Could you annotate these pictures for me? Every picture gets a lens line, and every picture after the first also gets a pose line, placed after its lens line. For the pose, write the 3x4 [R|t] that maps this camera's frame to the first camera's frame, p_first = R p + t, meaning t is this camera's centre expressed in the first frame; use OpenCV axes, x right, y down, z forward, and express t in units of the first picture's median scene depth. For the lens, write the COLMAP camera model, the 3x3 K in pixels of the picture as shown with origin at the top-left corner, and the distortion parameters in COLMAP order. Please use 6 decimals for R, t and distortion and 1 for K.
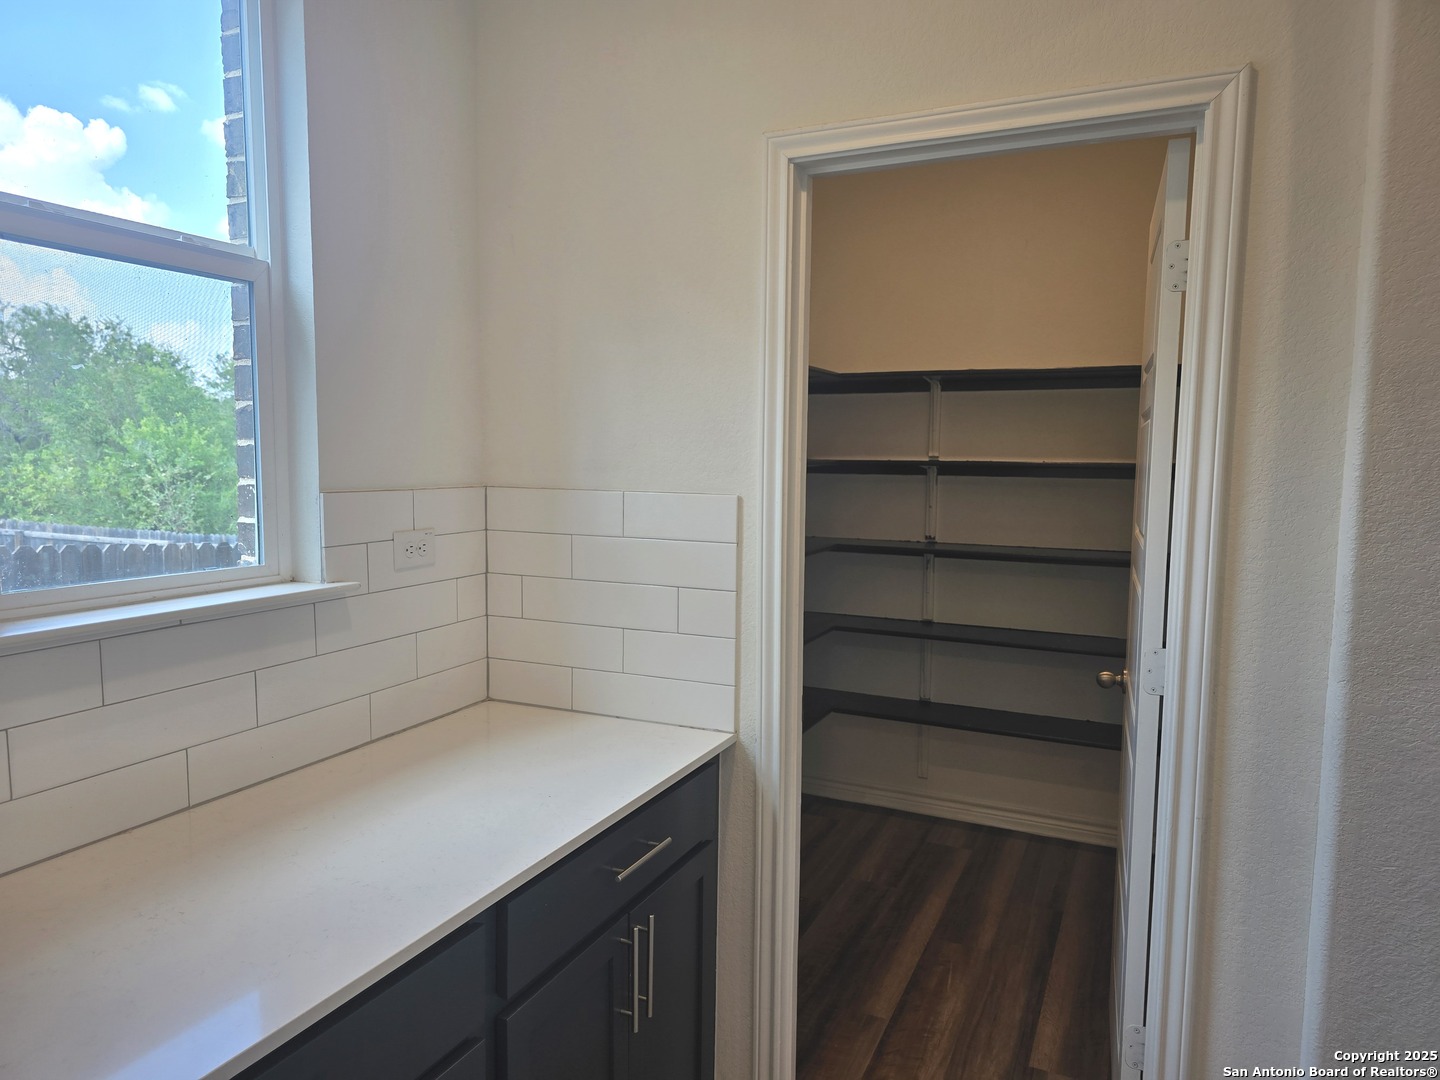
lens RADIAL K [[968.0, 0, 715.2], [0, 968.0, 545.2], [0, 0, 1]] dist [0.043801, -0.037797]
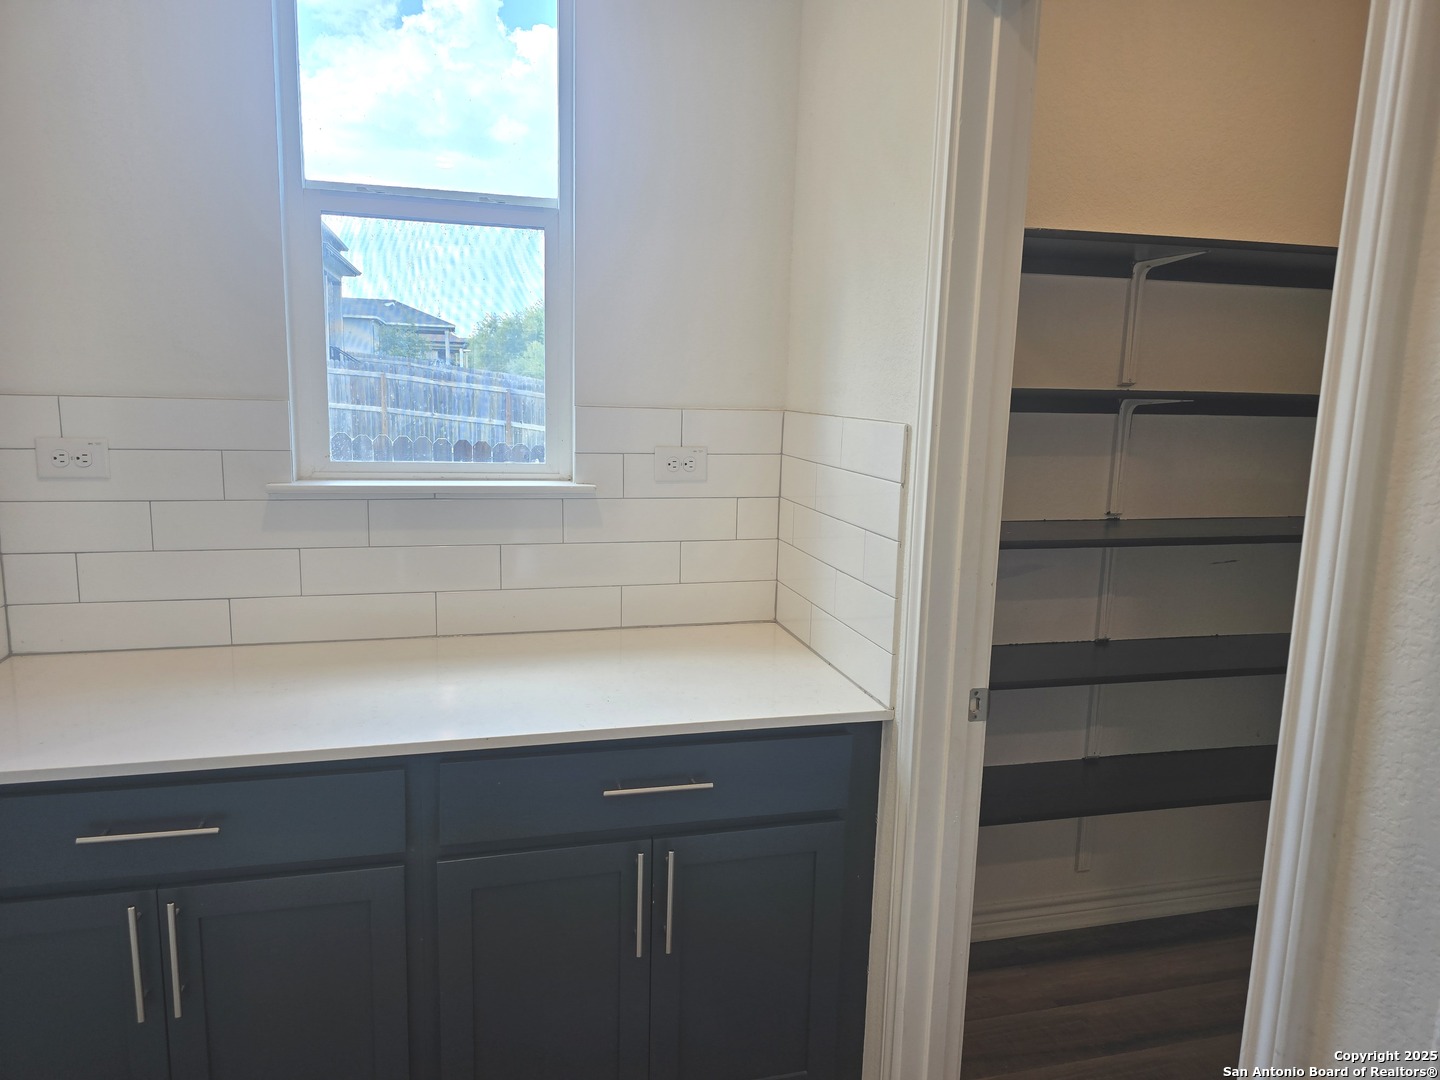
lens RADIAL K [[968.0, 0, 720.6], [0, 968.0, 536.6], [0, 0, 1]] dist [0.043801, -0.037797]
pose [[0.653181, 0.132878, -0.745451, 0.541451], [-0.095718, 0.991074, 0.092790, -0.020701], [0.751127, 0.010745, 0.660070, 0.324249]]
